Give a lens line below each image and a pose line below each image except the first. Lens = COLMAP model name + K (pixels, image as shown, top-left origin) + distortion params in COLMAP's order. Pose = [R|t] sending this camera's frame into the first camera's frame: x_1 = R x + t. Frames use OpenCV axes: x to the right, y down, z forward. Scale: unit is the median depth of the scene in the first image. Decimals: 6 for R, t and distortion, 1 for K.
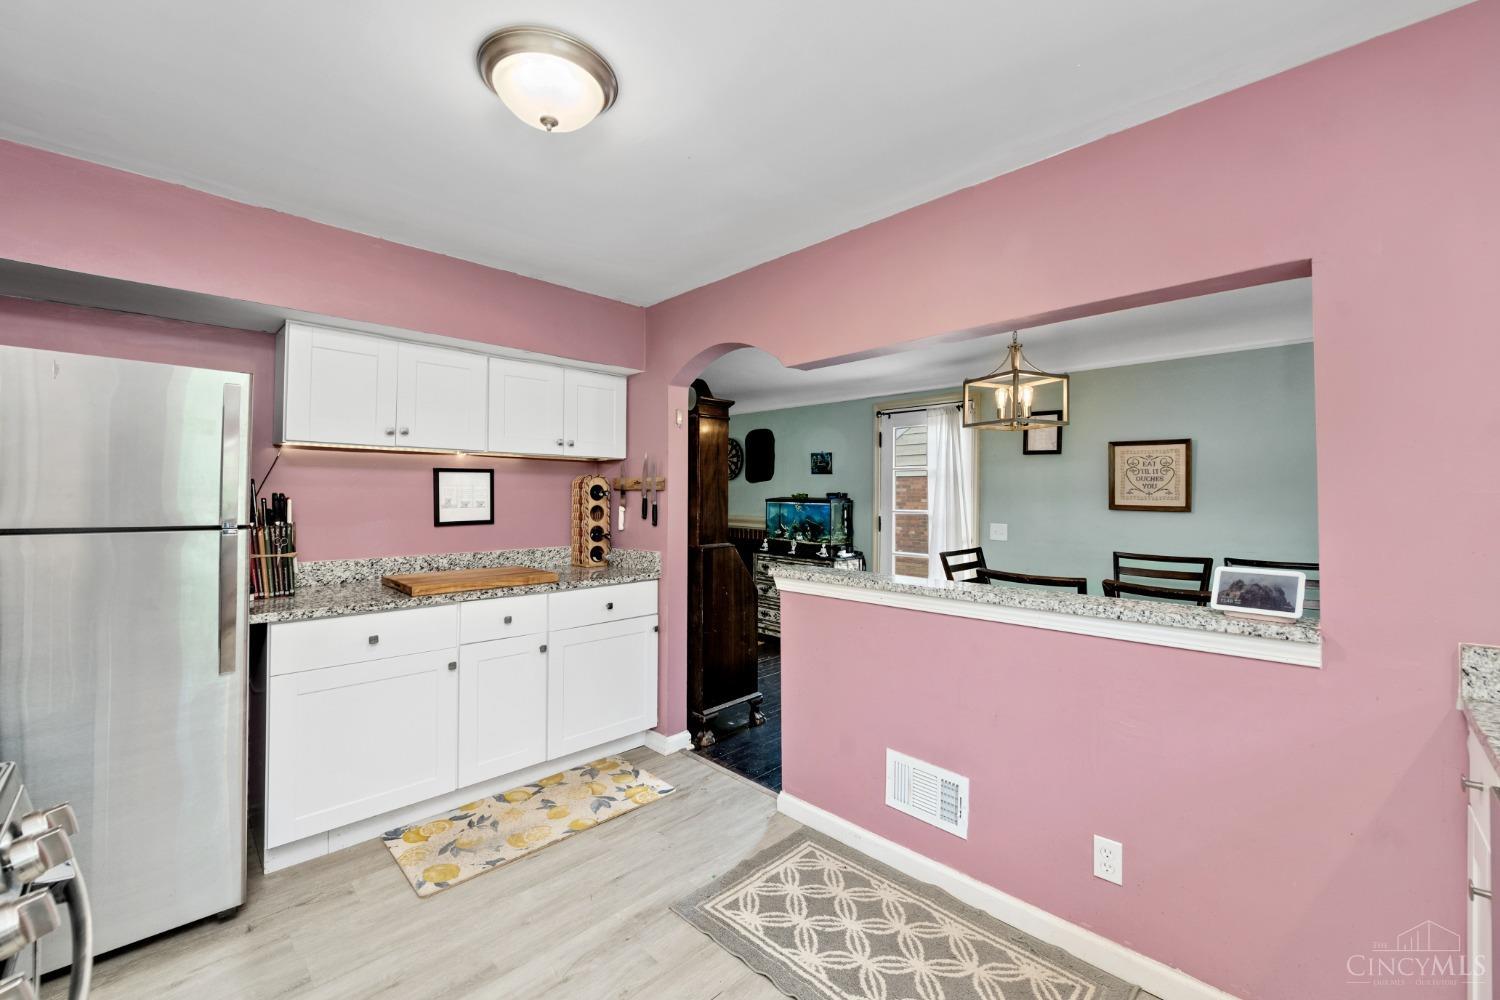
lens RADIAL K [[603.0, 0, 742.9], [0, 603.0, 489.7], [0, 0, 1]] dist [0.003563, 0.001374]
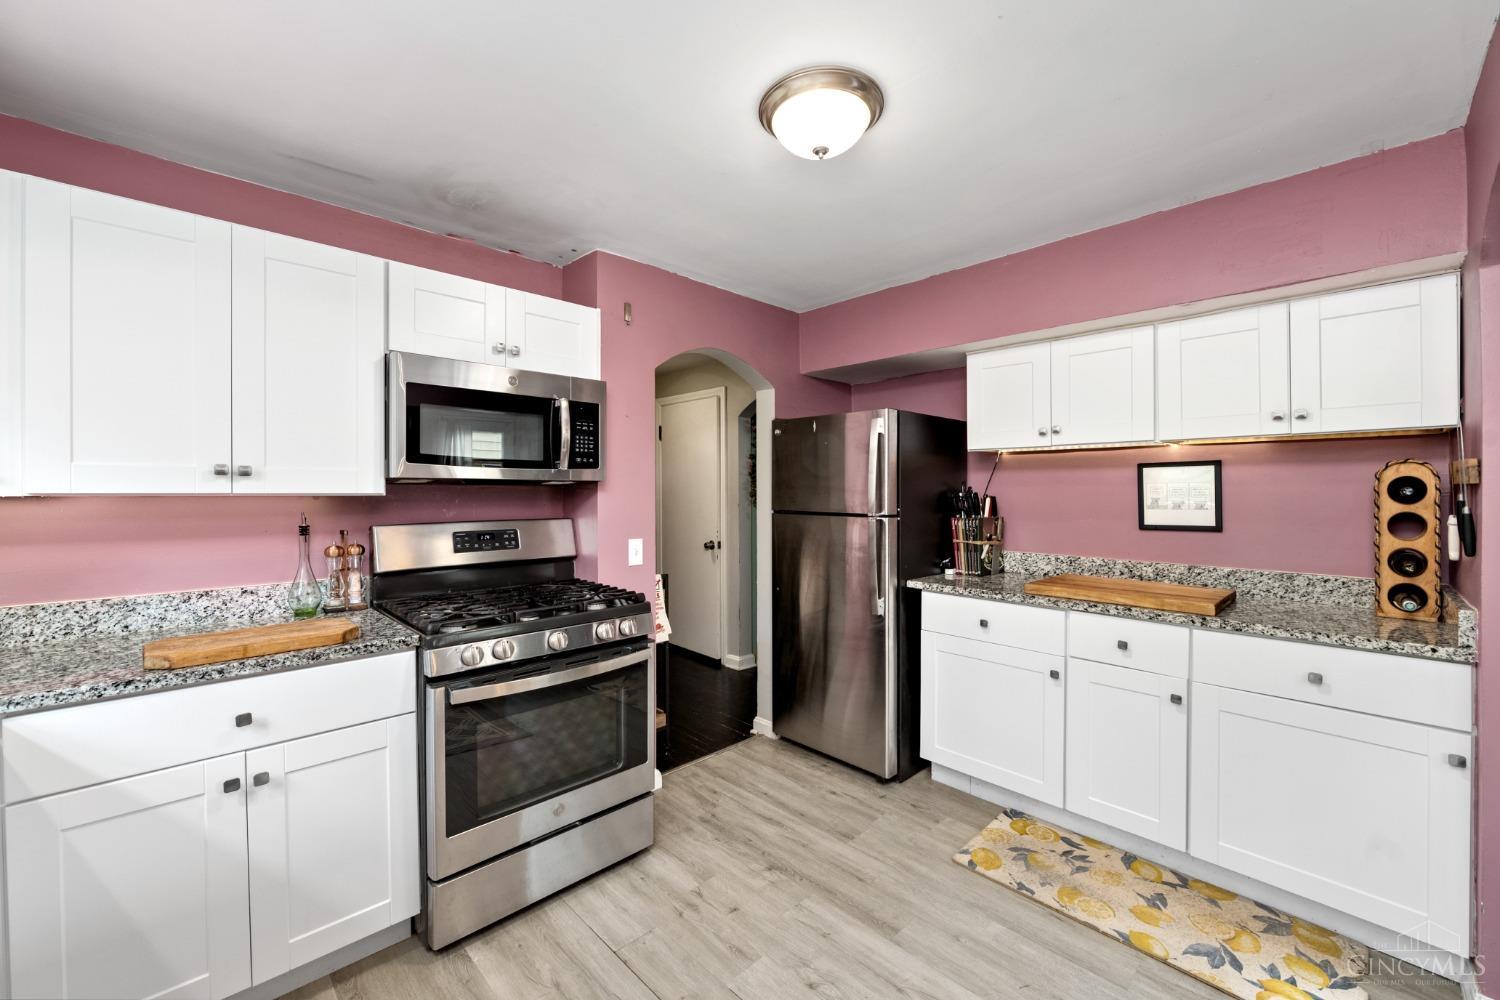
lens RADIAL K [[603.0, 0, 745.4], [0, 603.0, 495.3], [0, 0, 1]] dist [0.003563, 0.001374]
pose [[-0.004762, 0.003767, -0.999982, 0.415843], [0.008337, 0.999958, 0.003727, 0.002766], [0.999954, -0.008319, -0.004793, 0.463304]]
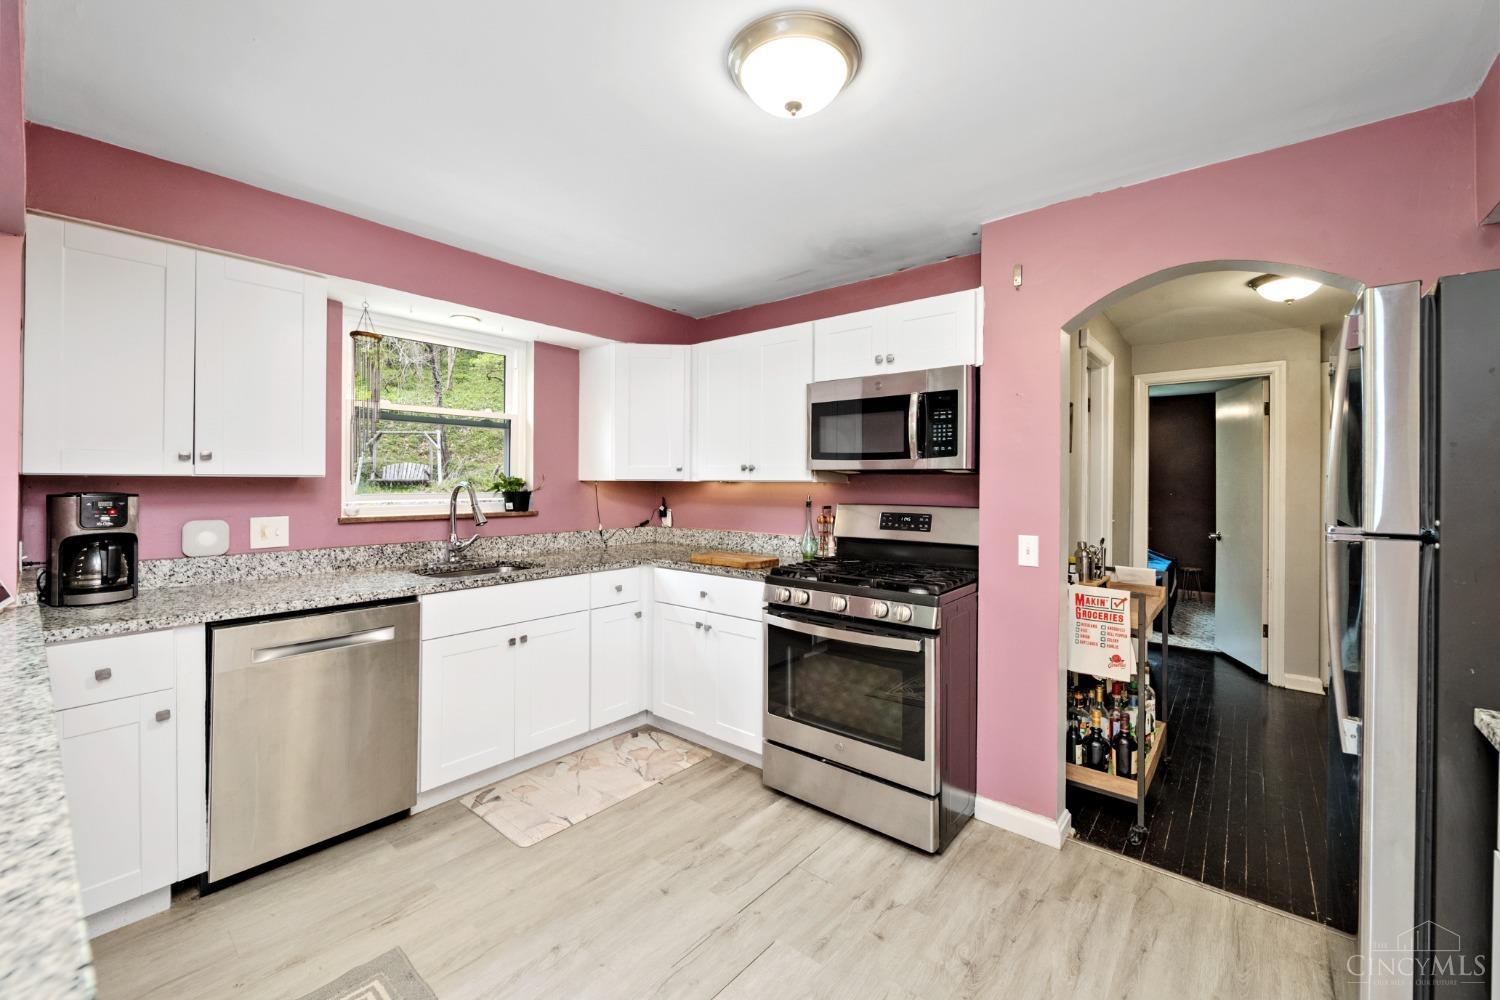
lens RADIAL K [[603.0, 0, 737.5], [0, 603.0, 485.8], [0, 0, 1]] dist [0.003563, 0.001374]
pose [[-0.995169, -0.006977, -0.097924, -0.065782], [-0.006868, 0.999975, -0.001450, 0.010567], [0.097932, -0.000771, -0.995193, 1.063918]]
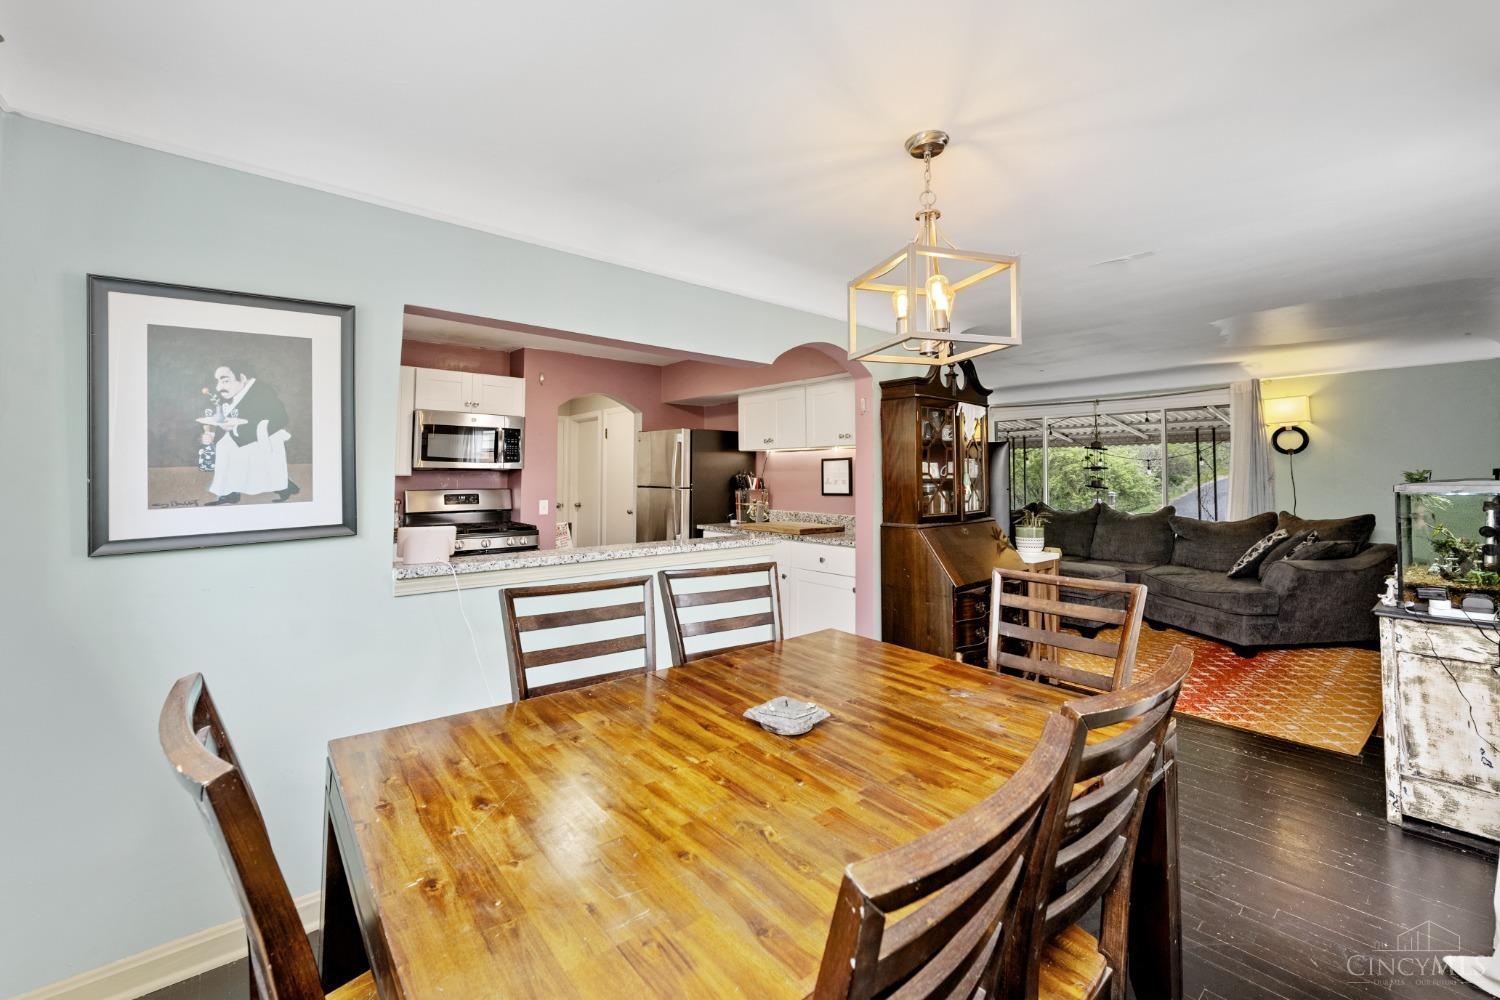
lens RADIAL K [[603.0, 0, 749.6], [0, 603.0, 469.0], [0, 0, 1]] dist [0.003563, 0.001374]
pose [[-0.080896, -0.019830, -0.996525, 1.174023], [0.008099, 0.999756, -0.020552, 0.023339], [0.996690, -0.009733, -0.080715, 1.020175]]
